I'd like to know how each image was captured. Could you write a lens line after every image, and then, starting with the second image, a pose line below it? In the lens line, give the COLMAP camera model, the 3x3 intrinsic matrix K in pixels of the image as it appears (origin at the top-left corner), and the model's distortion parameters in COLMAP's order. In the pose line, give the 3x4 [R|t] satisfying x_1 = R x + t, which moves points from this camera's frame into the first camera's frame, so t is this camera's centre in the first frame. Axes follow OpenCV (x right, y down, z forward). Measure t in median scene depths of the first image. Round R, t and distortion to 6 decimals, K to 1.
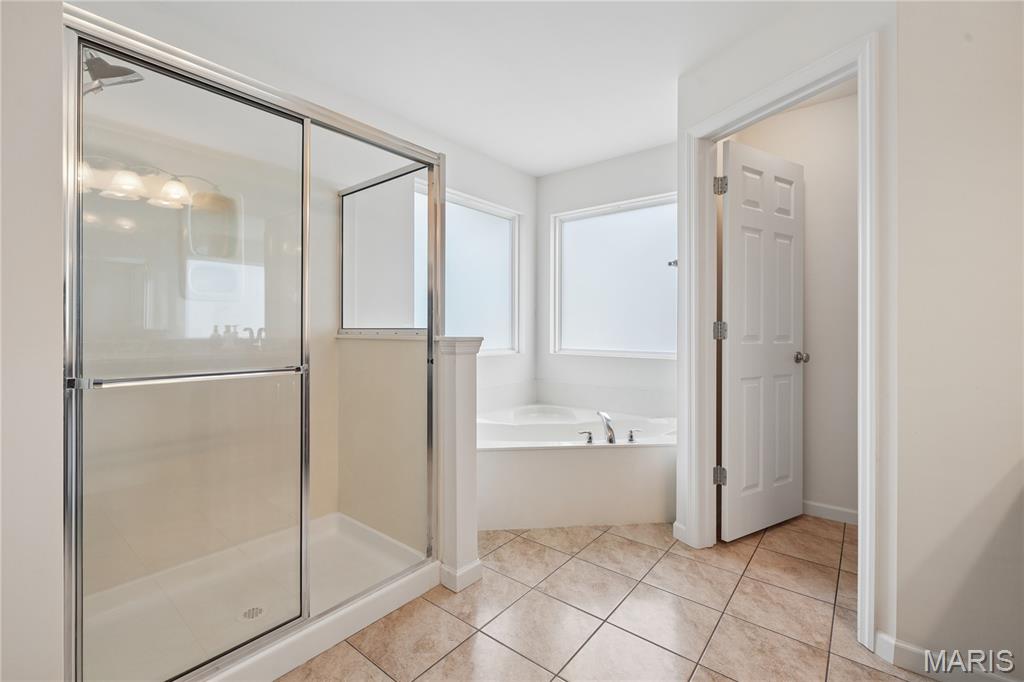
lens RADIAL K [[443.8, 0, 512.8], [0, 443.8, 330.6], [0, 0, 1]] dist [0.003573, -0.001210]
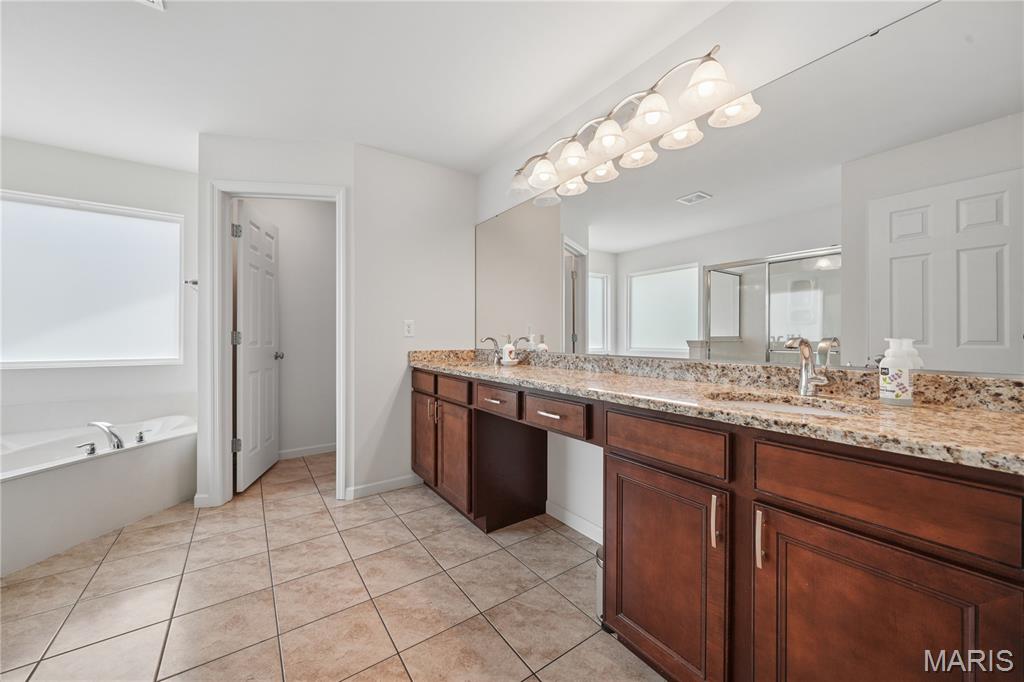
lens RADIAL K [[377.3, 0, 512.5], [0, 377.3, 337.4], [0, 0, 1]] dist [0.001567, 0.000167]
pose [[0.274108, -0.003815, 0.961691, -0.403635], [0.001864, 0.999992, 0.003436, -0.004699], [-0.961697, 0.000851, 0.274114, -0.123726]]
